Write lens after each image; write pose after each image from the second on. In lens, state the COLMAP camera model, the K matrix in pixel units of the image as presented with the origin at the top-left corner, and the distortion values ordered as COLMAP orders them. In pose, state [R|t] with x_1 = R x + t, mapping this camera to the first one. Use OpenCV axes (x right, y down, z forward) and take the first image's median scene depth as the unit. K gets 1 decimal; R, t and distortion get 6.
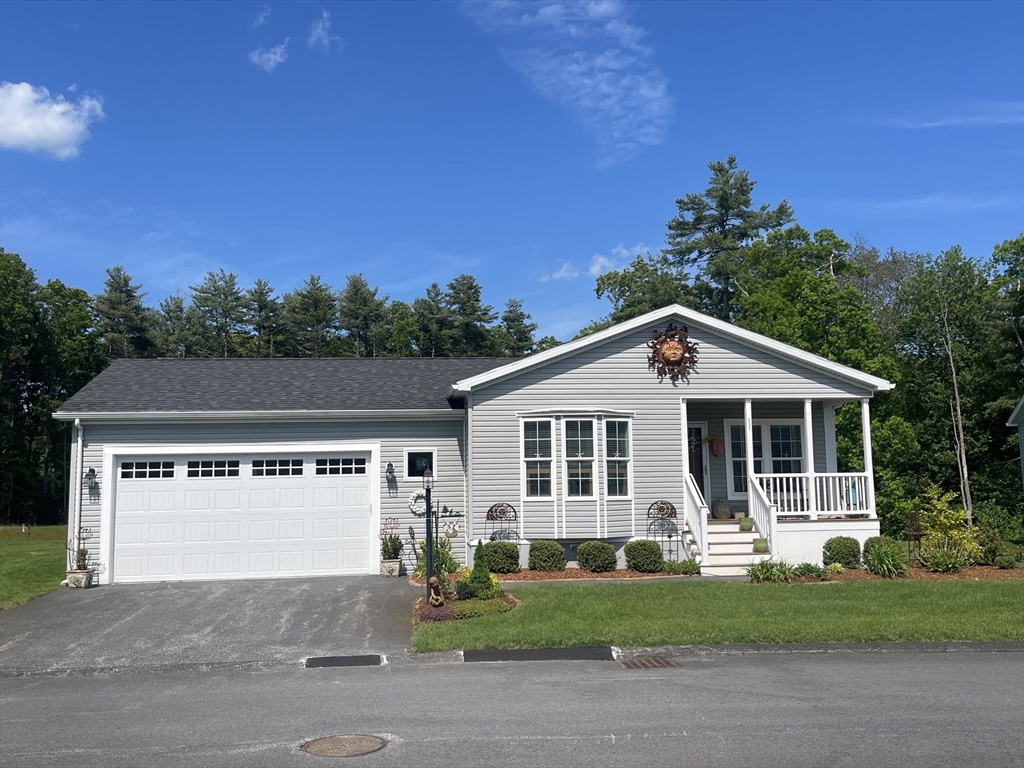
lens RADIAL K [[912.7, 0, 512.0], [0, 912.7, 384.0], [0, 0, 1]] dist [0.004122, -0.001127]
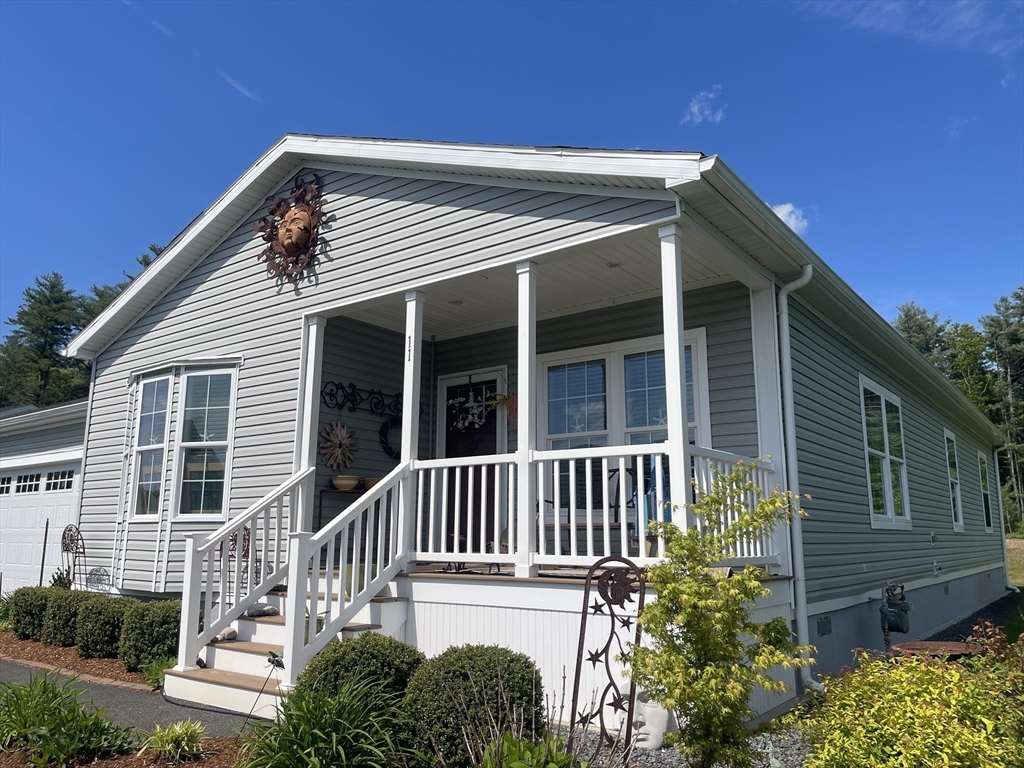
lens RADIAL K [[783.9, 0, 512.0], [0, 783.9, 384.0], [0, 0, 1]] dist [0.071076, -0.145668]
pose [[0.723671, -0.116178, -0.680296, 0.549040], [0.069312, 0.992980, -0.095846, 0.100436], [0.686656, 0.022208, 0.726643, 0.759645]]
